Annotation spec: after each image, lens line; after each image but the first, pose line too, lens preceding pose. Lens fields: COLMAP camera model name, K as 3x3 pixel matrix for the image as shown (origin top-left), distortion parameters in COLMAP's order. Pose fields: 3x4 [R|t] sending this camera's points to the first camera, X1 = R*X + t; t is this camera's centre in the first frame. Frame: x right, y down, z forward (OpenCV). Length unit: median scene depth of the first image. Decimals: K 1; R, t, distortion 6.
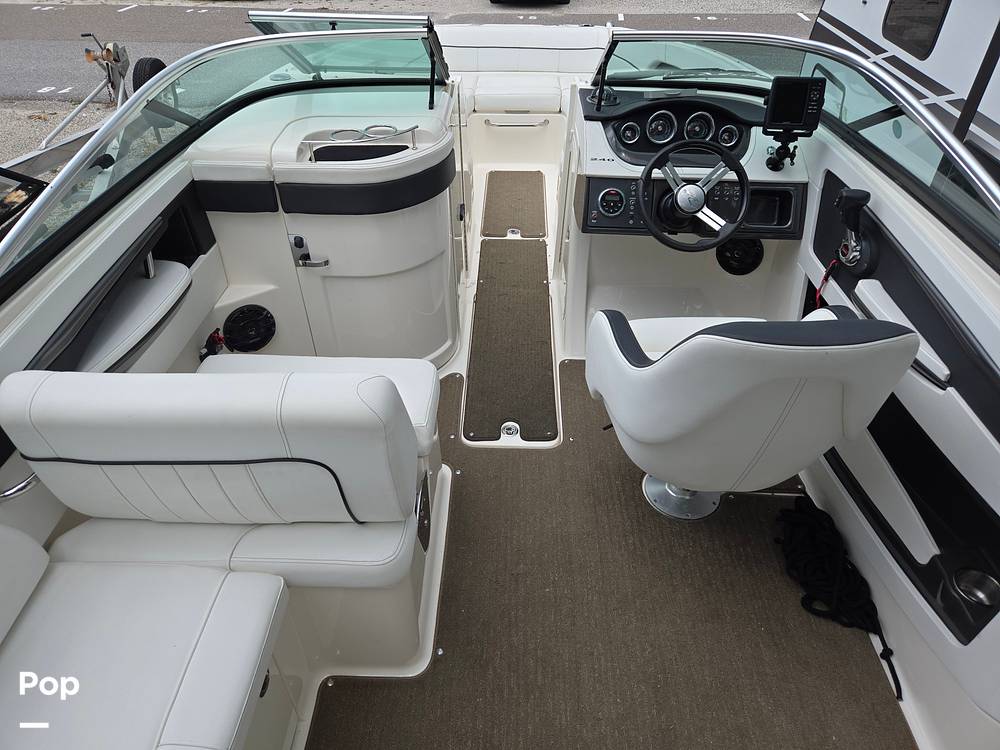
lens RADIAL K [[669.0, 0, 501.7], [0, 669.0, 378.5], [0, 0, 1]] dist [0.046054, -0.041026]
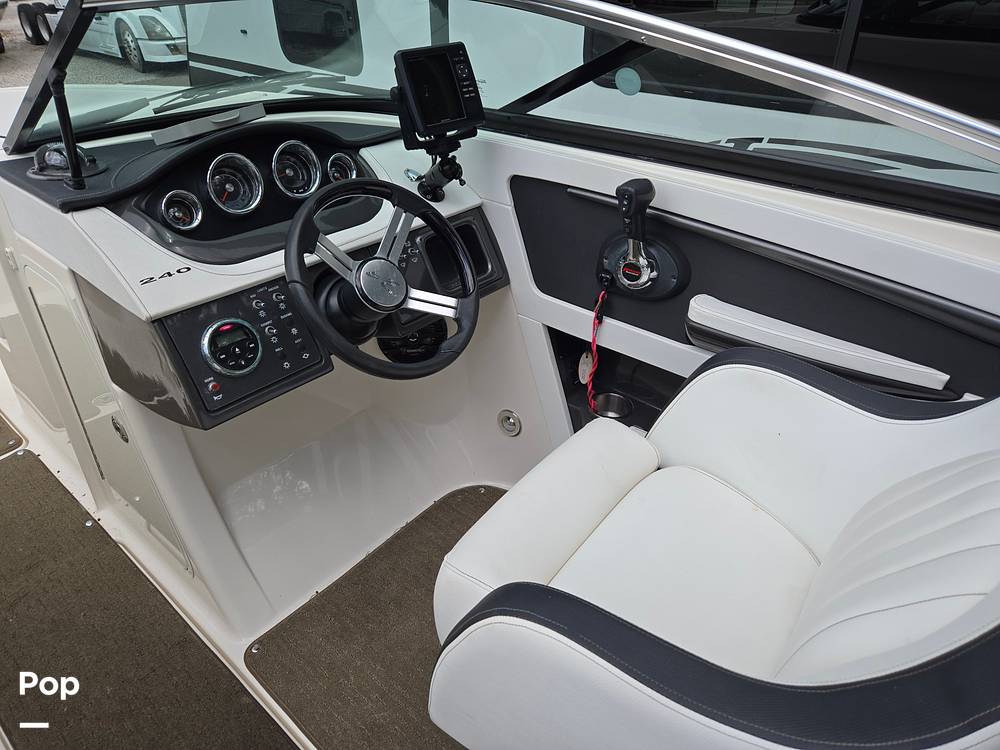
lens RADIAL K [[669.0, 0, 504.1], [0, 669.0, 373.6], [0, 0, 1]] dist [0.046054, -0.041026]
pose [[0.635674, -0.425688, 0.643979, -0.029456], [0.485890, 0.868872, 0.094725, -0.198167], [-0.599858, 0.252688, 0.759157, 0.527989]]
